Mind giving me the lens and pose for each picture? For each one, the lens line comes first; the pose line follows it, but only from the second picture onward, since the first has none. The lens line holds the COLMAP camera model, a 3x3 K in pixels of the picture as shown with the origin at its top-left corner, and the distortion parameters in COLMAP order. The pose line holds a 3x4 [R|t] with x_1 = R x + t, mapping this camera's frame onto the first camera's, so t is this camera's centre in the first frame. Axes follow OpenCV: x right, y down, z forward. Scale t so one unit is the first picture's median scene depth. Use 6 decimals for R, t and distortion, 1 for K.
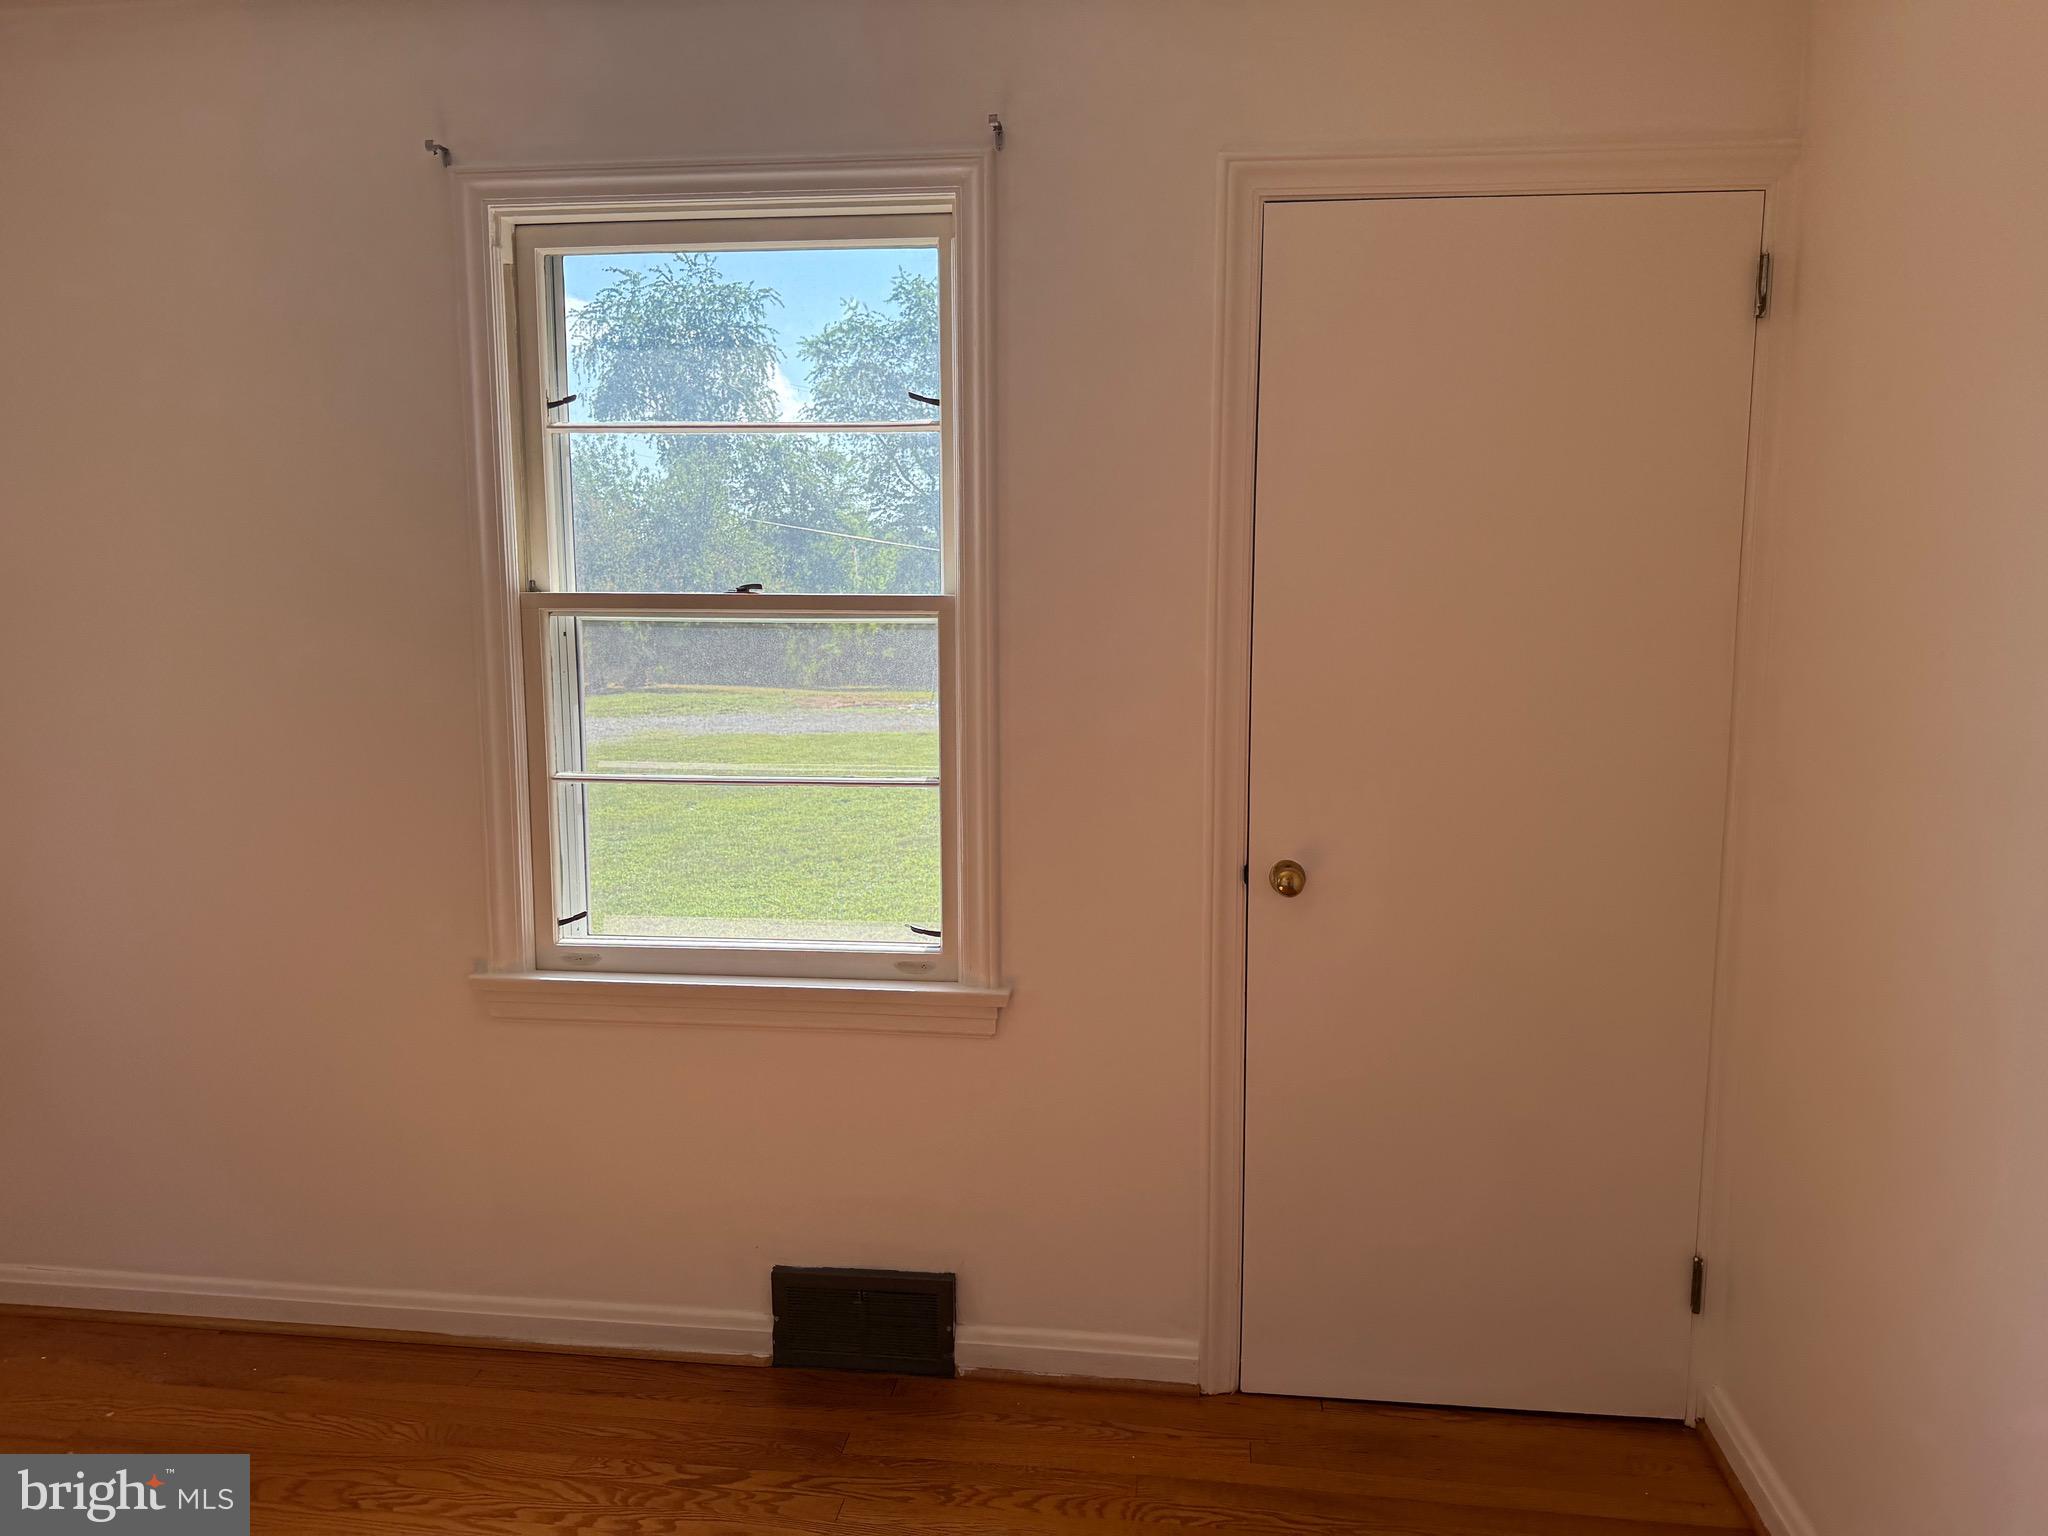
lens RADIAL K [[1448.3, 0, 1016.5], [0, 1448.3, 771.0], [0, 0, 1]] dist [0.060889, -0.062820]
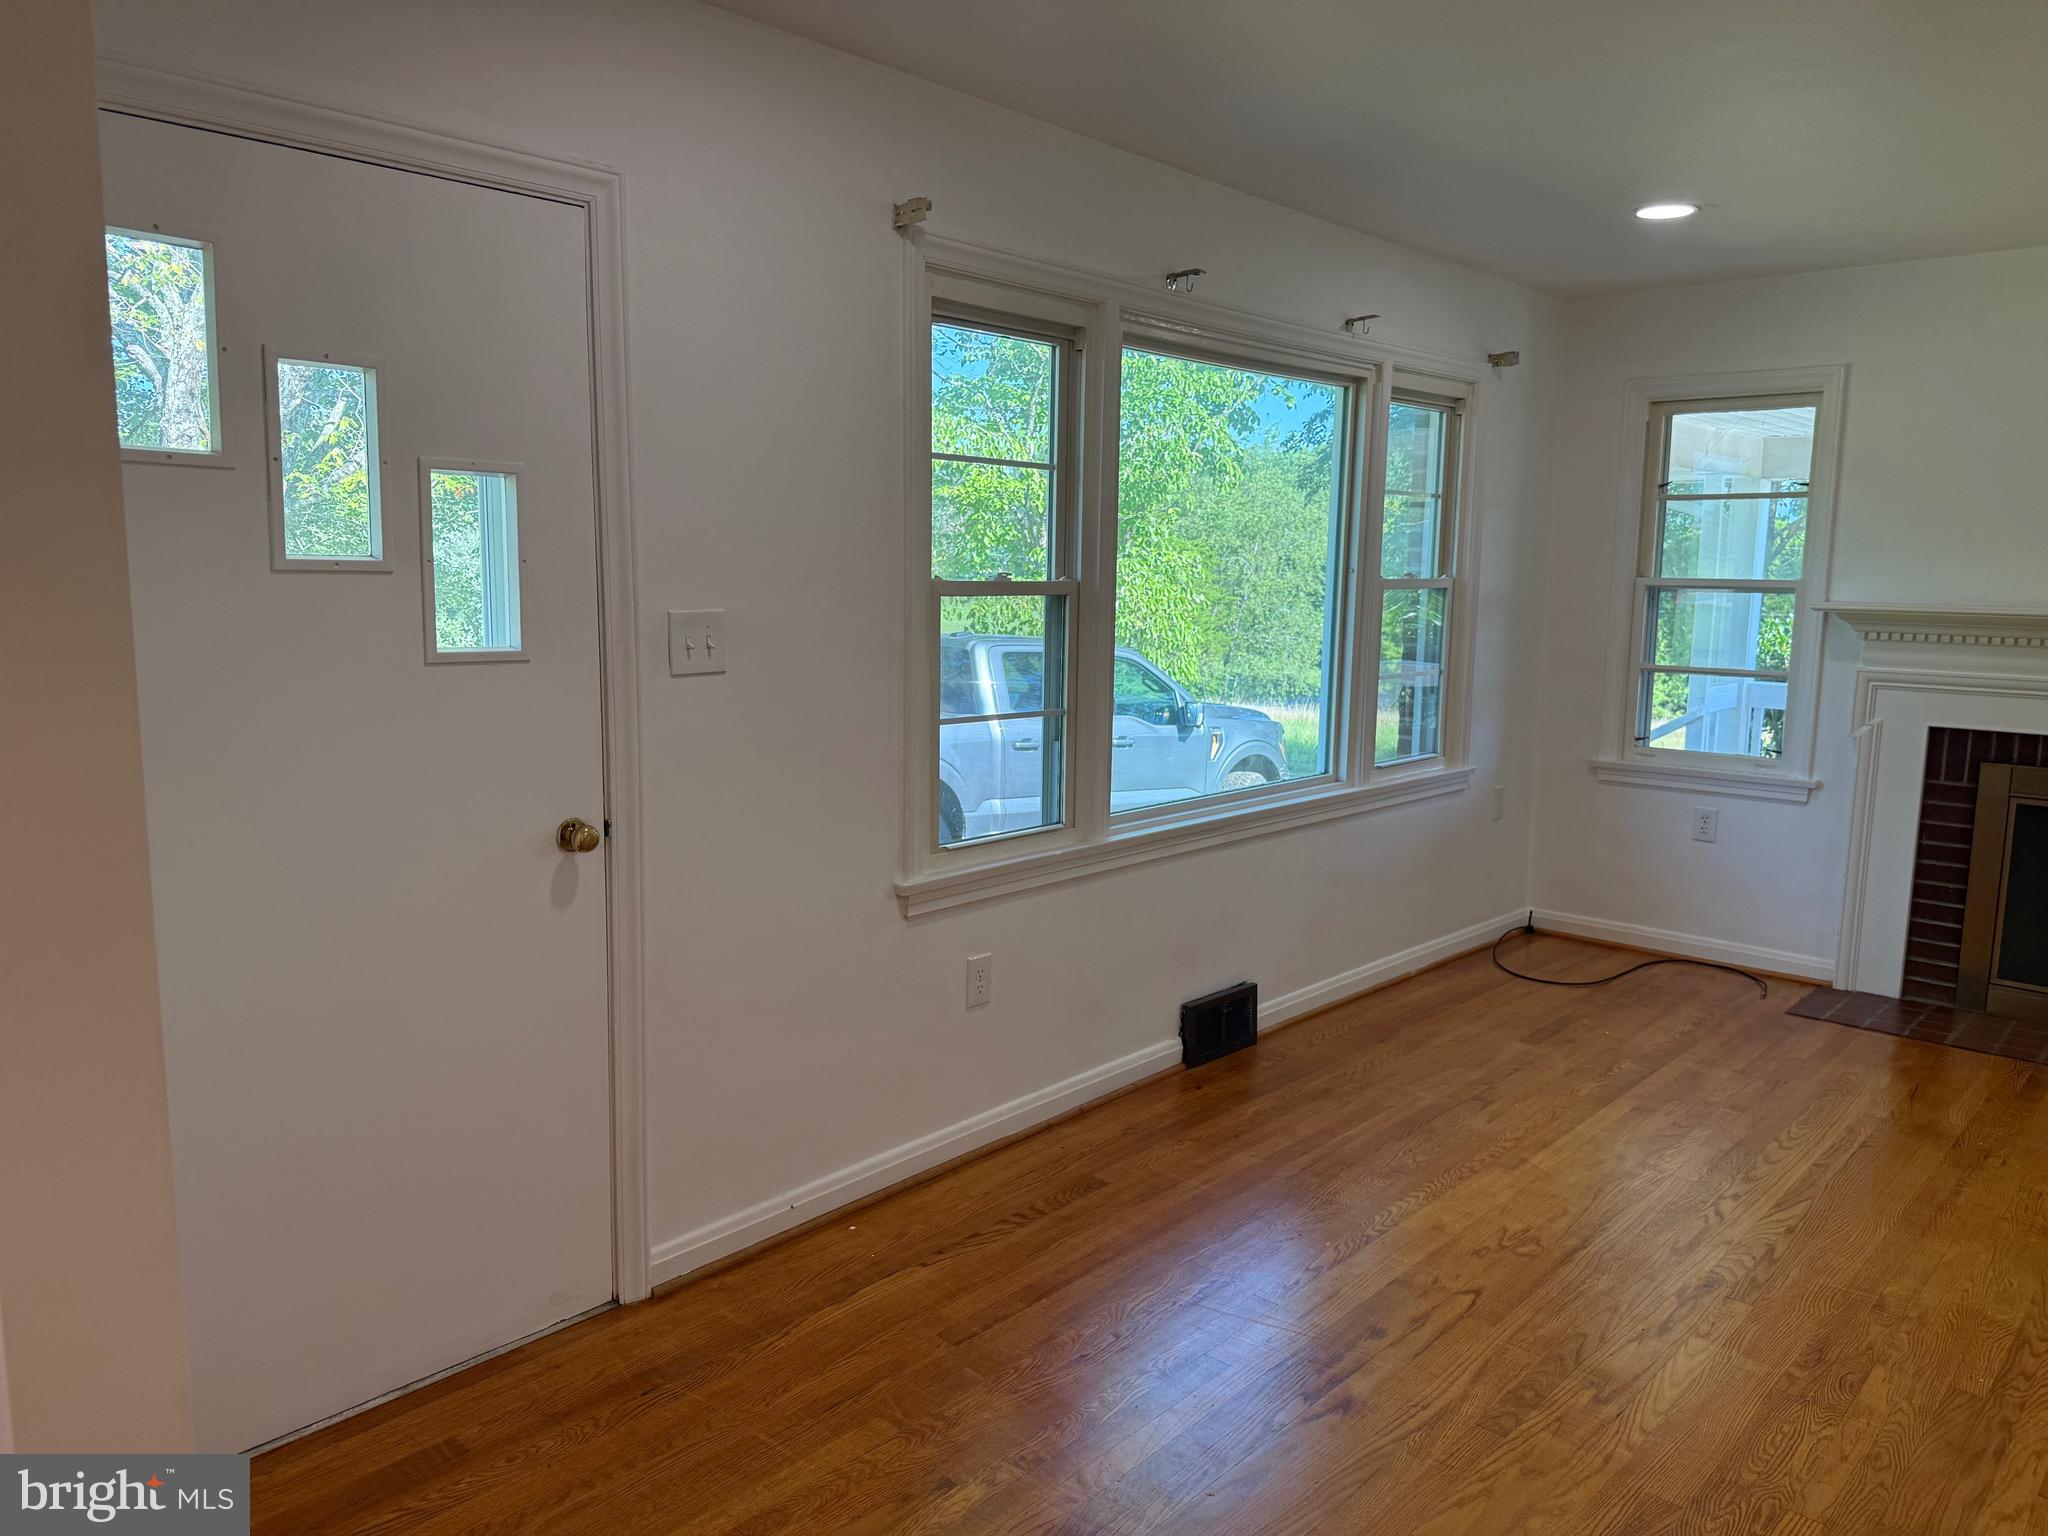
lens RADIAL K [[1448.3, 0, 1025.7], [0, 1448.3, 770.2], [0, 0, 1]] dist [0.060889, -0.062820]
pose [[0.577792, -0.103969, 0.809535, -1.679710], [0.103256, 0.993196, 0.053859, -0.017060], [-0.809626, 0.052469, 0.584596, 0.235549]]
